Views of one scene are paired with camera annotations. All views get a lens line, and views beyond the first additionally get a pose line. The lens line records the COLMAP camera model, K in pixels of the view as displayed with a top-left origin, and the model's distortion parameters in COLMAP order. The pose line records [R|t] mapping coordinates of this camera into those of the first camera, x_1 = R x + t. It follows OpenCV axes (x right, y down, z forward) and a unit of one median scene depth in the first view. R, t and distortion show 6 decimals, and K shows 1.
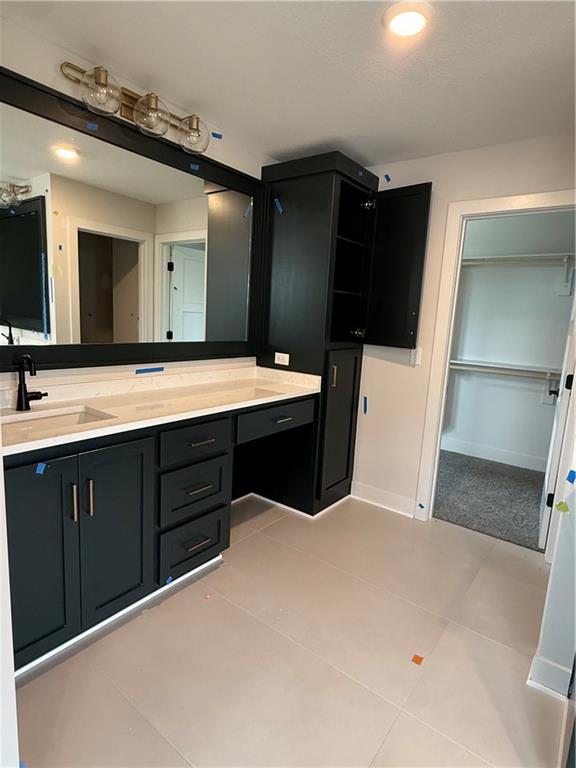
lens RADIAL K [[423.2, 0, 284.8], [0, 423.2, 382.9], [0, 0, 1]] dist [0.002373, -0.000229]
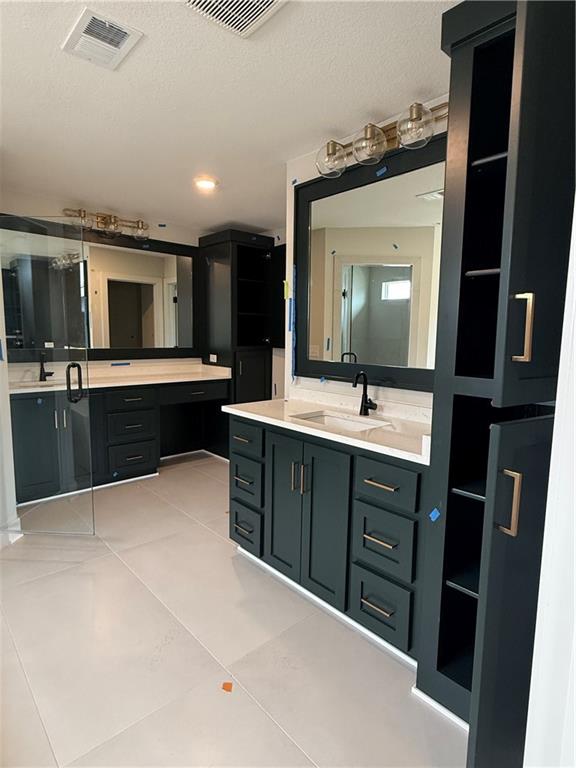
lens RADIAL K [[423.2, 0, 290.9], [0, 423.2, 383.9], [0, 0, 1]] dist [0.002373, -0.000229]
pose [[0.984312, -0.015437, -0.175760, 0.543592], [0.007771, 0.998992, -0.044220, 0.107181], [0.176265, 0.042161, 0.983439, -0.465864]]
